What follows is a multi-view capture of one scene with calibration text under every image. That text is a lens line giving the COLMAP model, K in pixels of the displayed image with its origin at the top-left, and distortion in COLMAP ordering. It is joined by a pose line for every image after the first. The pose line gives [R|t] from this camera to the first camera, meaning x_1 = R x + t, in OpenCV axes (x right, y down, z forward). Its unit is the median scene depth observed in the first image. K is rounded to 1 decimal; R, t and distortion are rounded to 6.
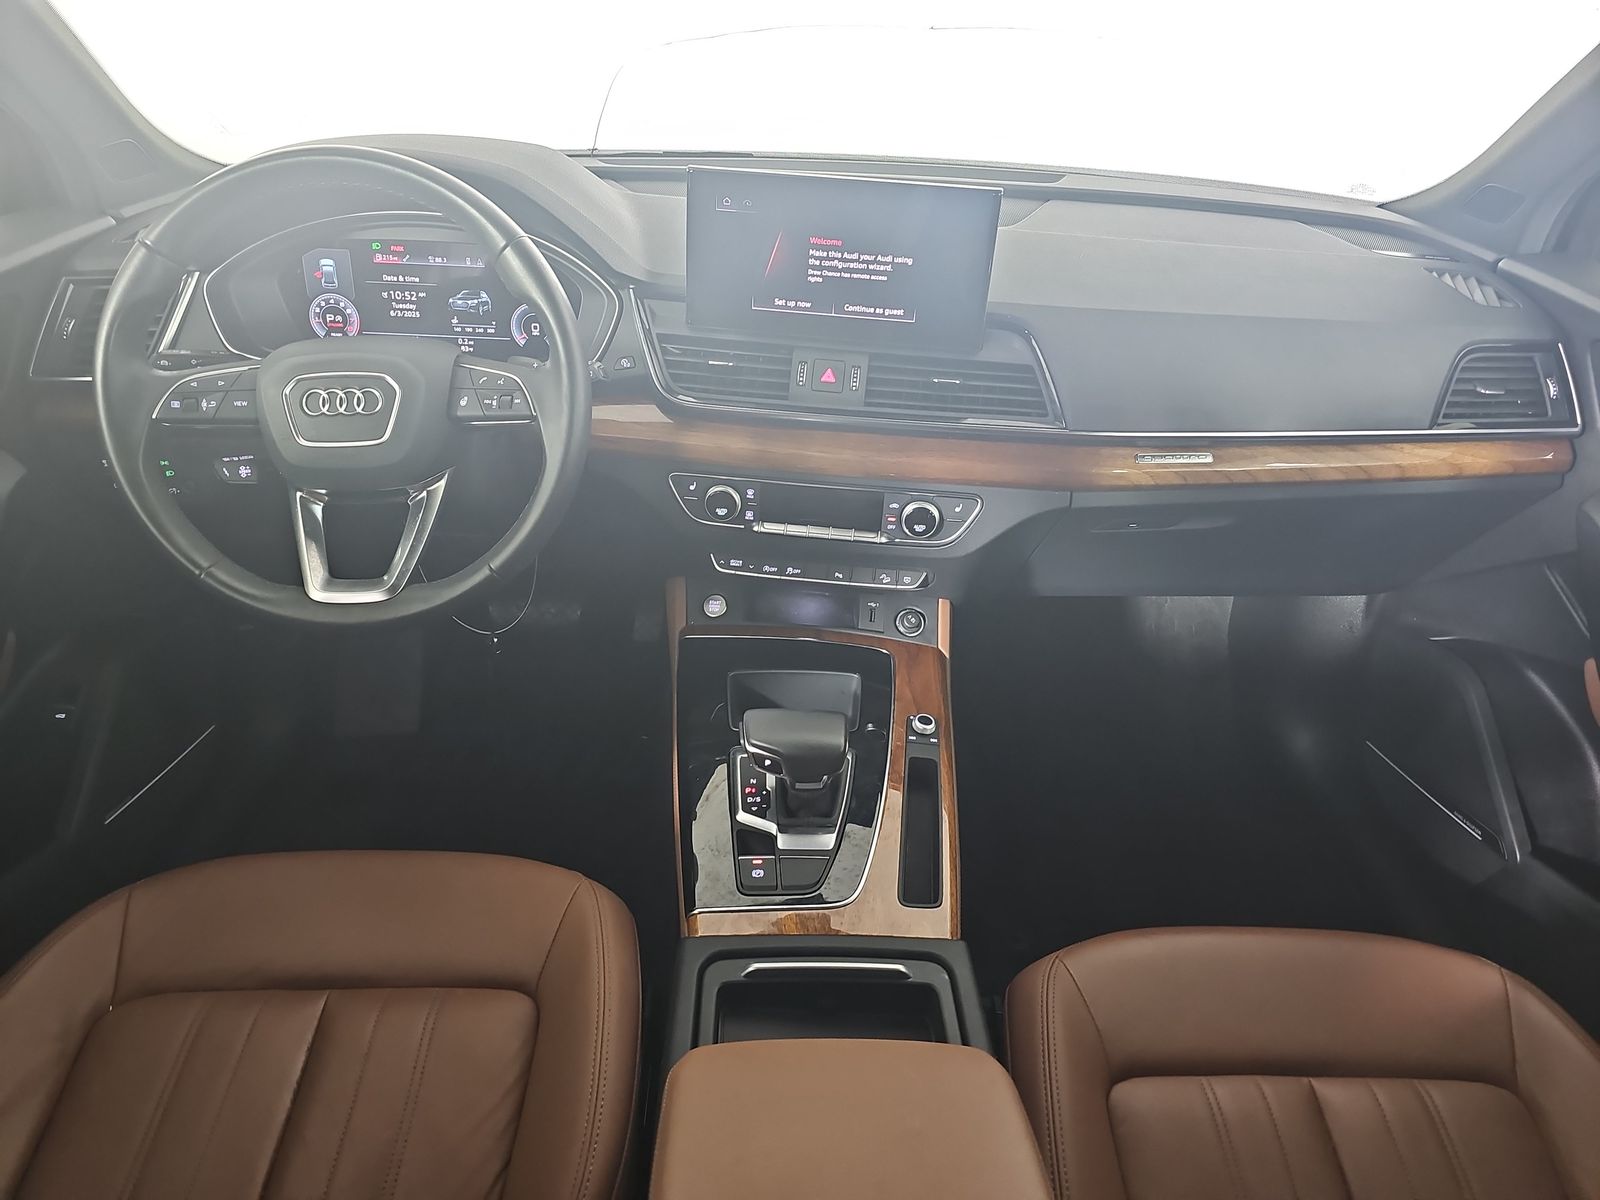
lens RADIAL K [[976.3, 0, 800.0], [0, 976.3, 600.0], [0, 0, 1]] dist [0.032731, -0.034196]
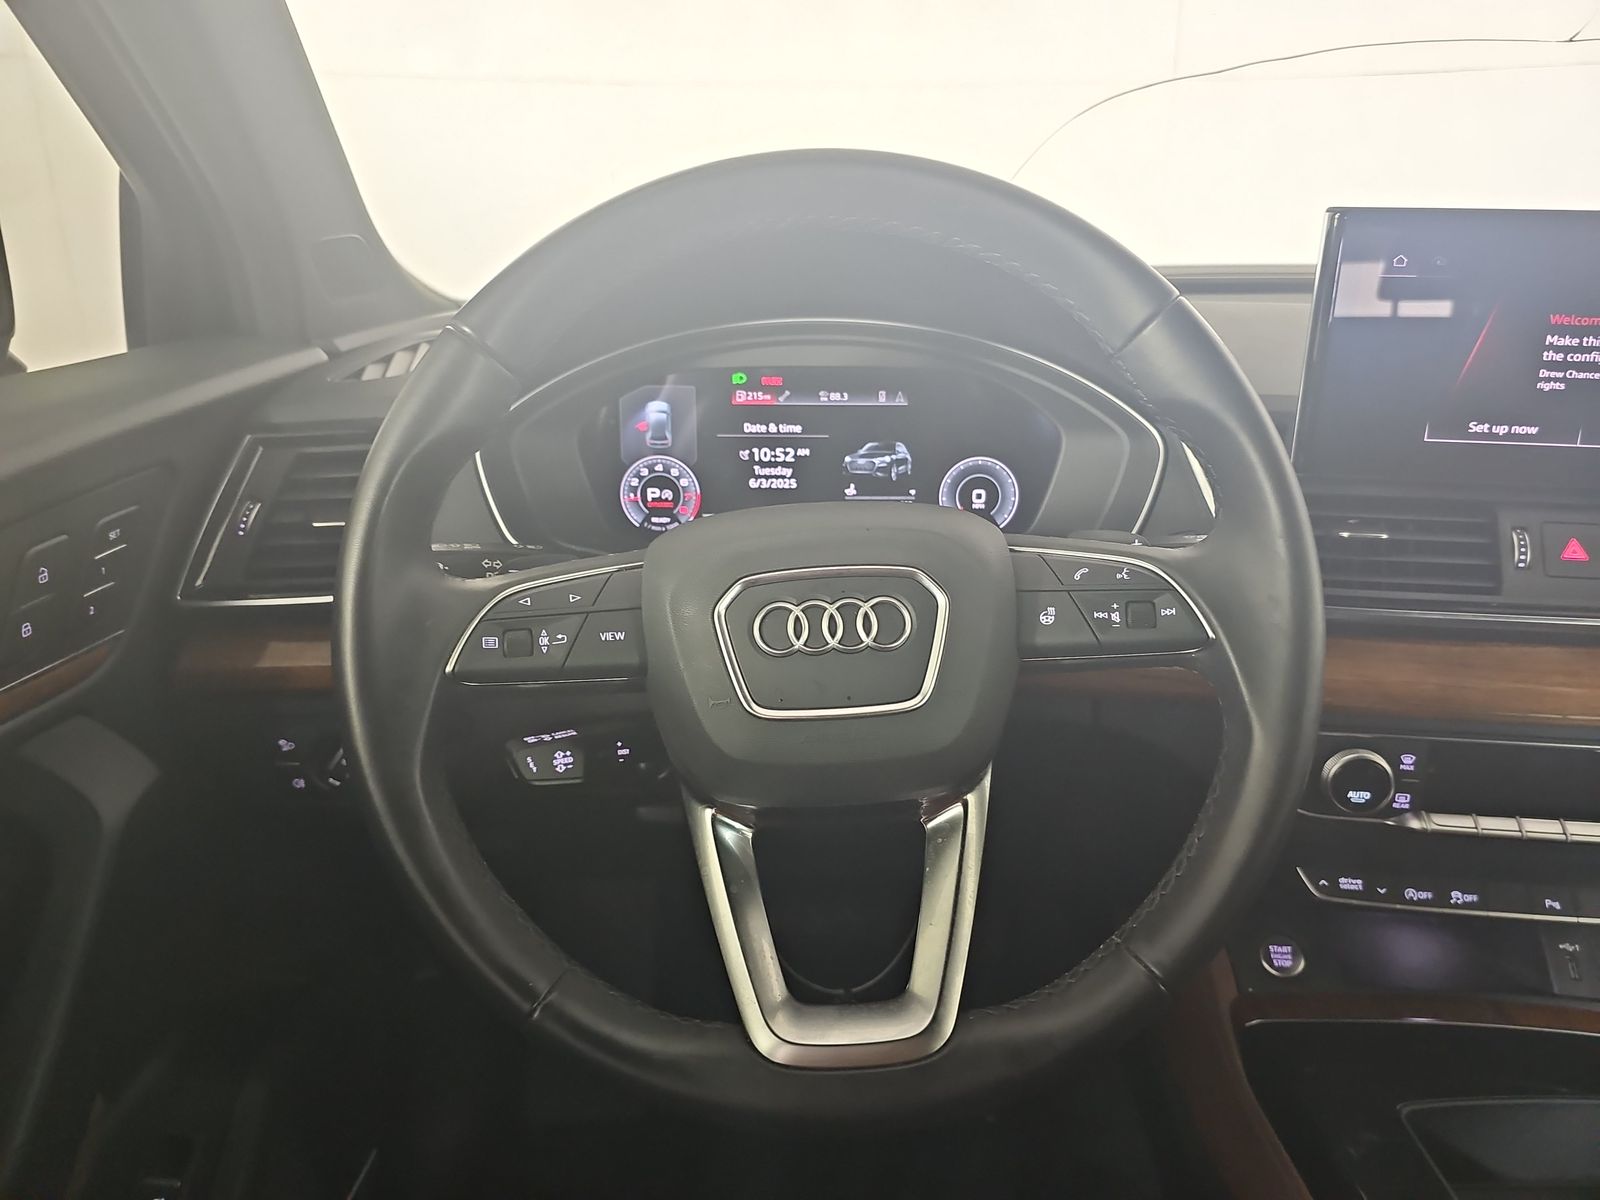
lens RADIAL K [[976.3, 0, 800.0], [0, 976.3, 600.0], [0, 0, 1]] dist [0.032731, -0.034196]
pose [[0.999185, -0.033652, -0.022279, -0.396805], [0.028203, 0.977079, -0.211002, -0.094705], [0.028869, 0.210202, 0.977232, 0.440700]]
